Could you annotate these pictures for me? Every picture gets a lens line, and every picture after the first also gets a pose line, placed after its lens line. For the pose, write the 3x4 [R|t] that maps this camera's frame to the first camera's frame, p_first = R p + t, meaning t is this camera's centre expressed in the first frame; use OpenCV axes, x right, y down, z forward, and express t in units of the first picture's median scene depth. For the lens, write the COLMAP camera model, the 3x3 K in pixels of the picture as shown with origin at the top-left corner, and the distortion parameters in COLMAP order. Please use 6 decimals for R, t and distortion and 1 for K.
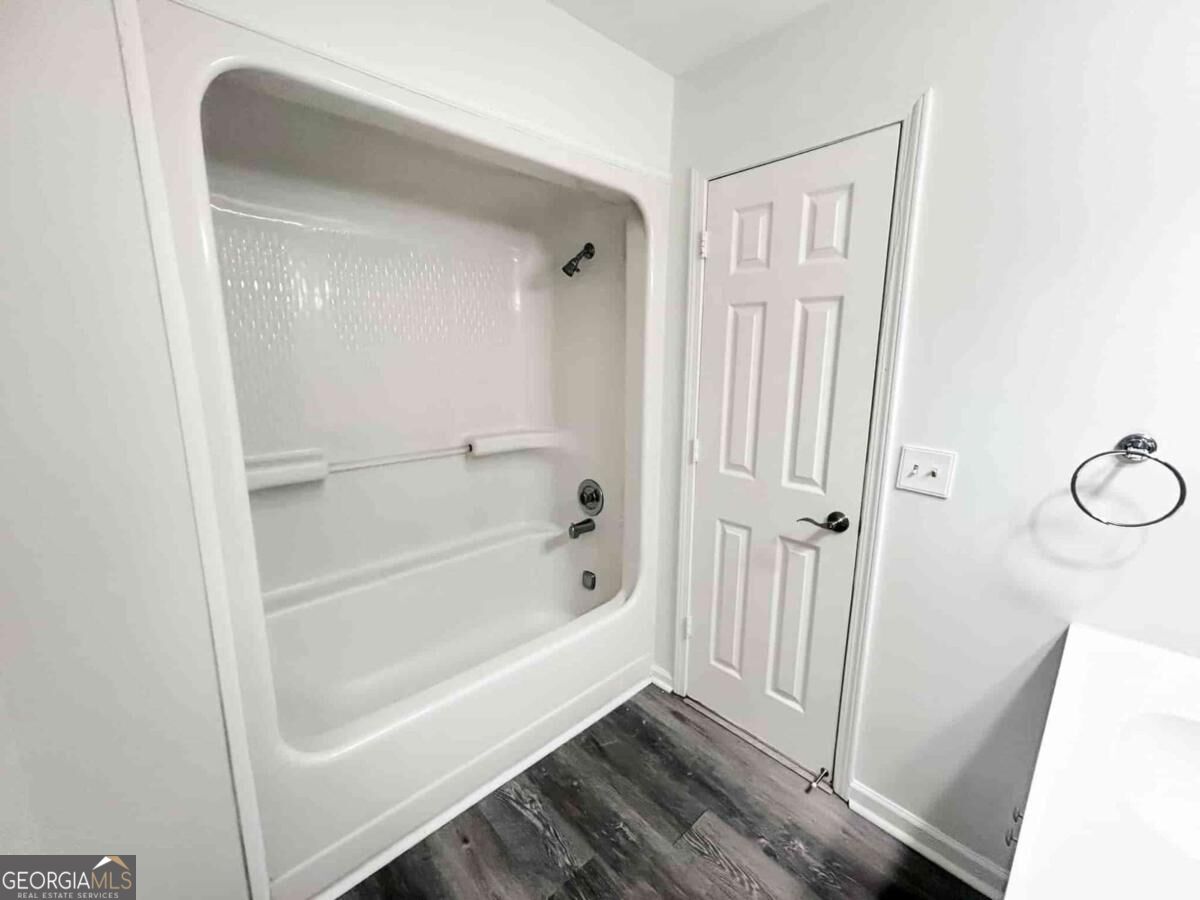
lens RADIAL K [[519.8, 0, 598.0], [0, 519.8, 446.8], [0, 0, 1]] dist [-0.001473, -0.000120]
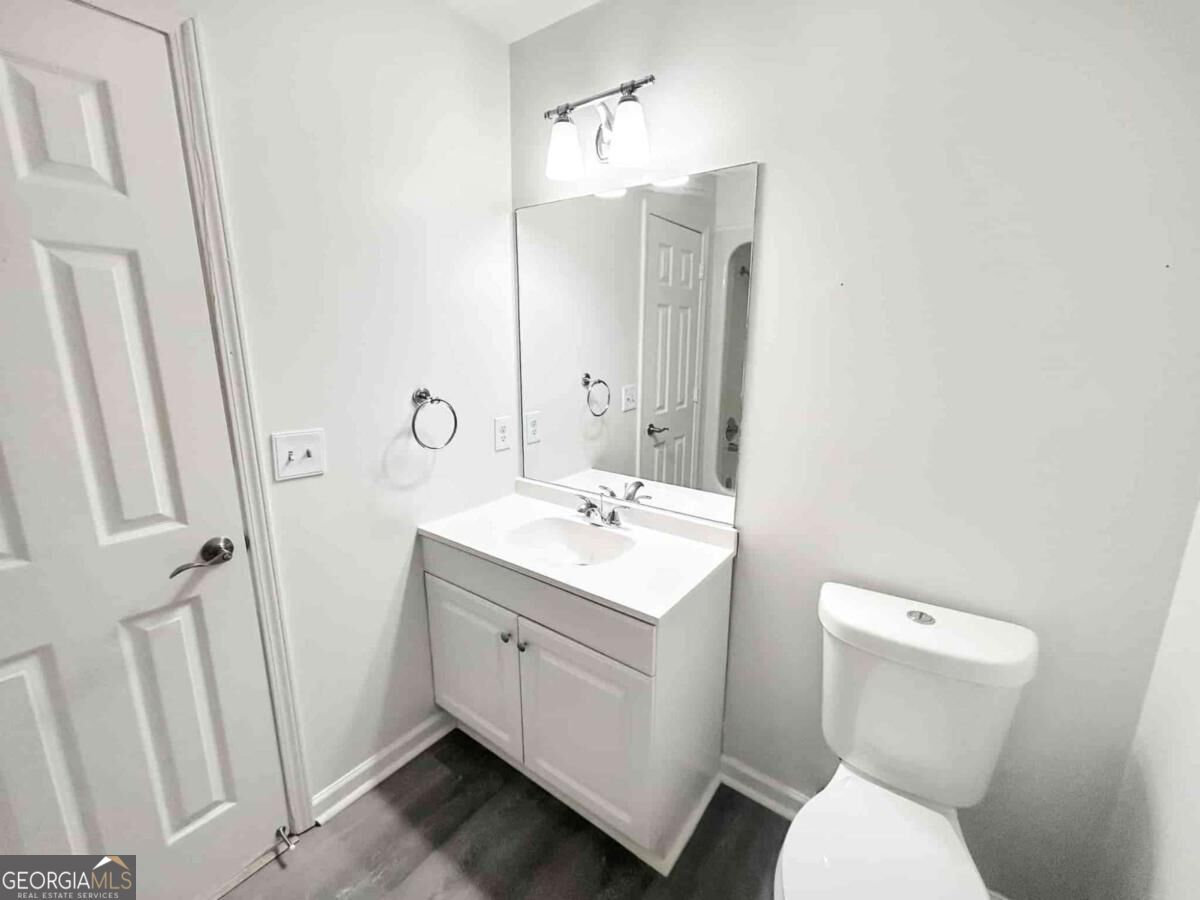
lens RADIAL K [[519.8, 0, 598.0], [0, 519.8, 446.8], [0, 0, 1]] dist [-0.001473, -0.000120]
pose [[-0.220895, -0.211949, 0.951989, -0.384854], [0.162020, 0.954563, 0.250117, -0.109895], [-0.961746, 0.209490, -0.176518, 0.570593]]
